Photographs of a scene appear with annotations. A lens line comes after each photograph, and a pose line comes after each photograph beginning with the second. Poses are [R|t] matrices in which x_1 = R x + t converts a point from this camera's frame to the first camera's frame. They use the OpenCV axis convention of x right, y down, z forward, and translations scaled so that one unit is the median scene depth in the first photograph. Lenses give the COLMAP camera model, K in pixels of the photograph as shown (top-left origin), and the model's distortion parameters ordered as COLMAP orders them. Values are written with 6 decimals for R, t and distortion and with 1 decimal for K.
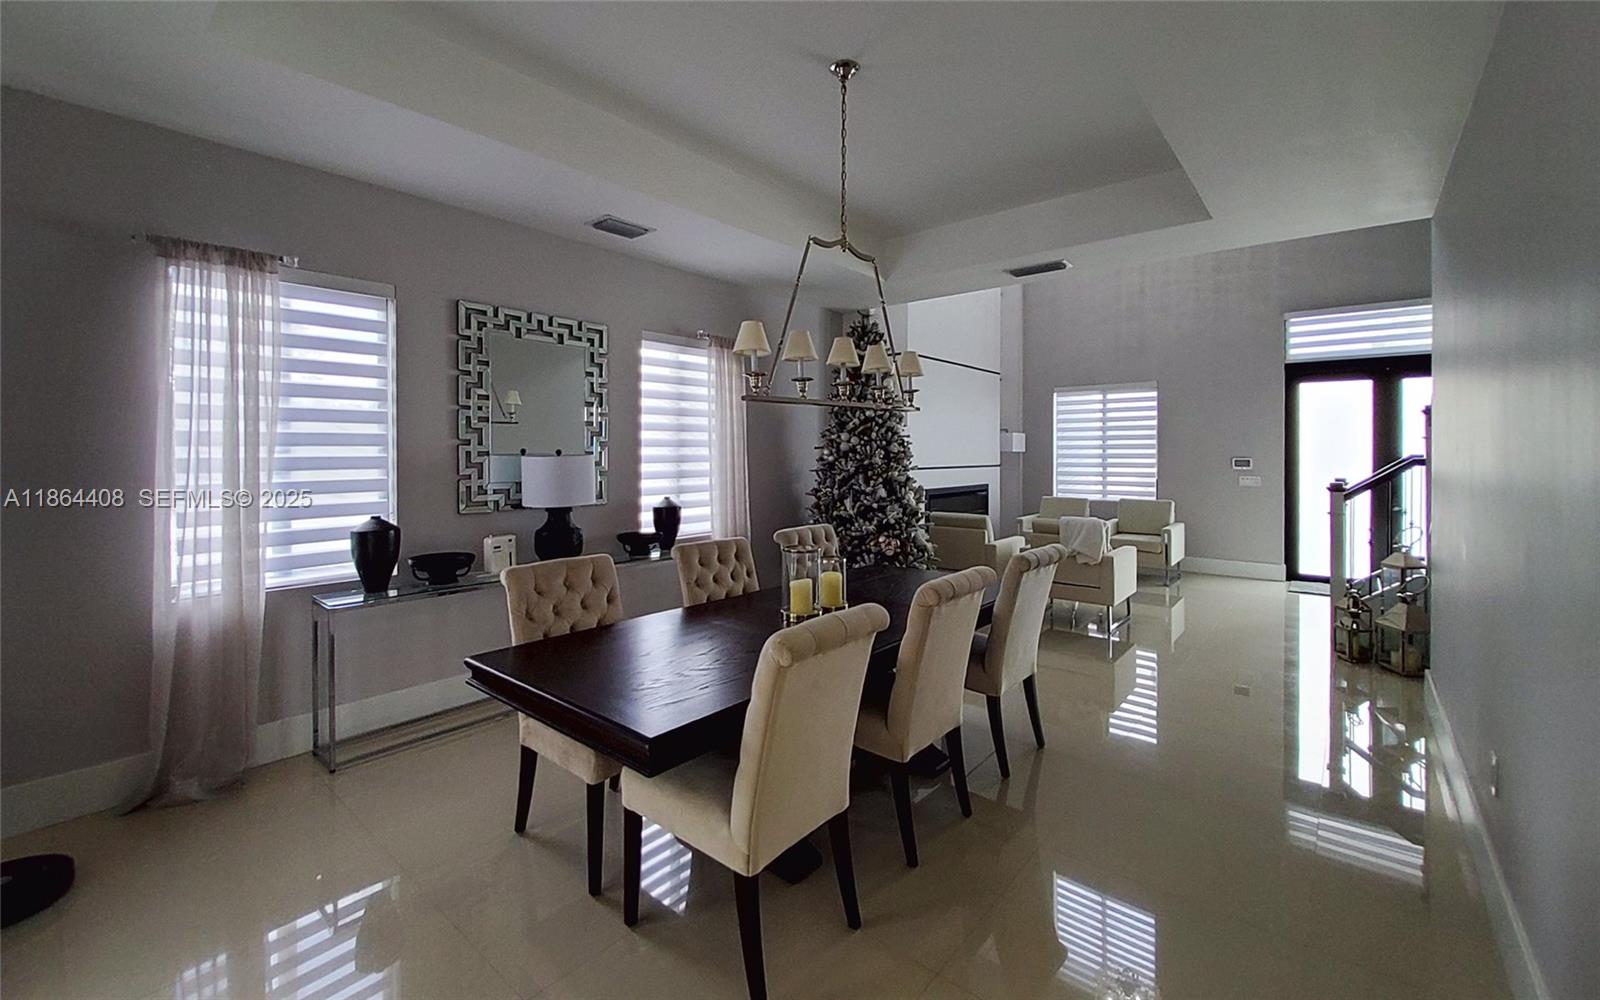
lens RADIAL K [[680.6, 0, 810.9], [0, 680.6, 449.5], [0, 0, 1]] dist [-0.006097, -0.002134]
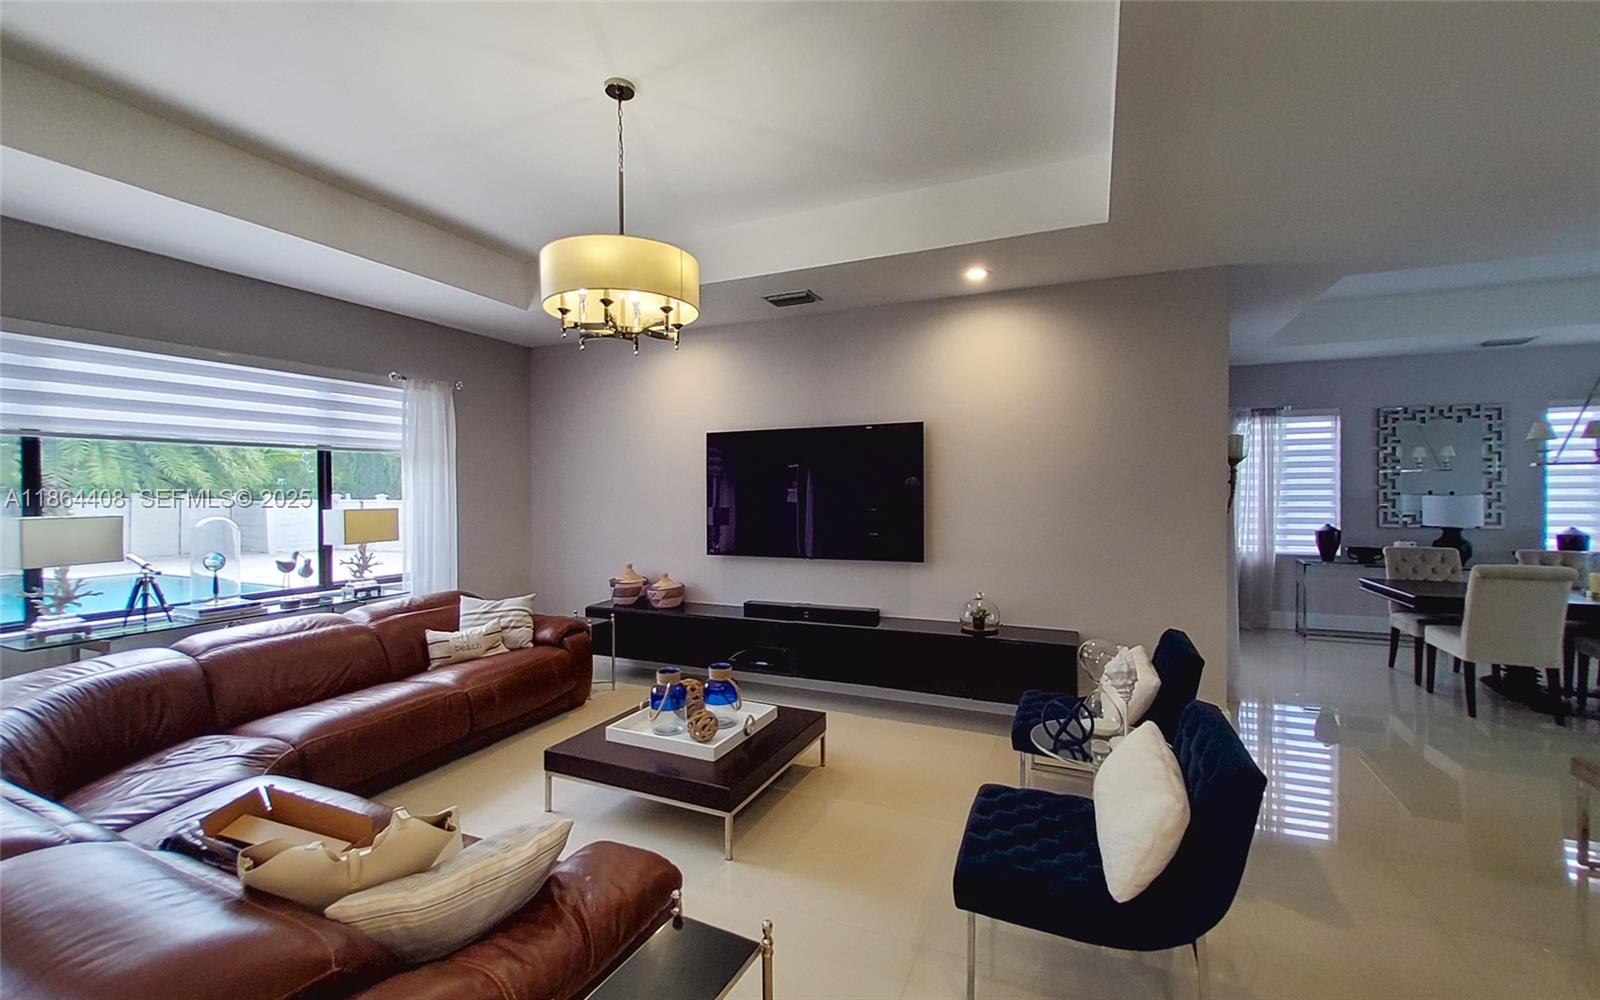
lens RADIAL K [[680.6, 0, 783.5], [0, 680.6, 501.0], [0, 0, 1]] dist [-0.006097, -0.002134]
pose [[0.284838, 0.013494, -0.958481, 0.410447], [0.006374, 0.999852, 0.015971, -0.007321], [0.958554, -0.010659, 0.284710, -0.559267]]
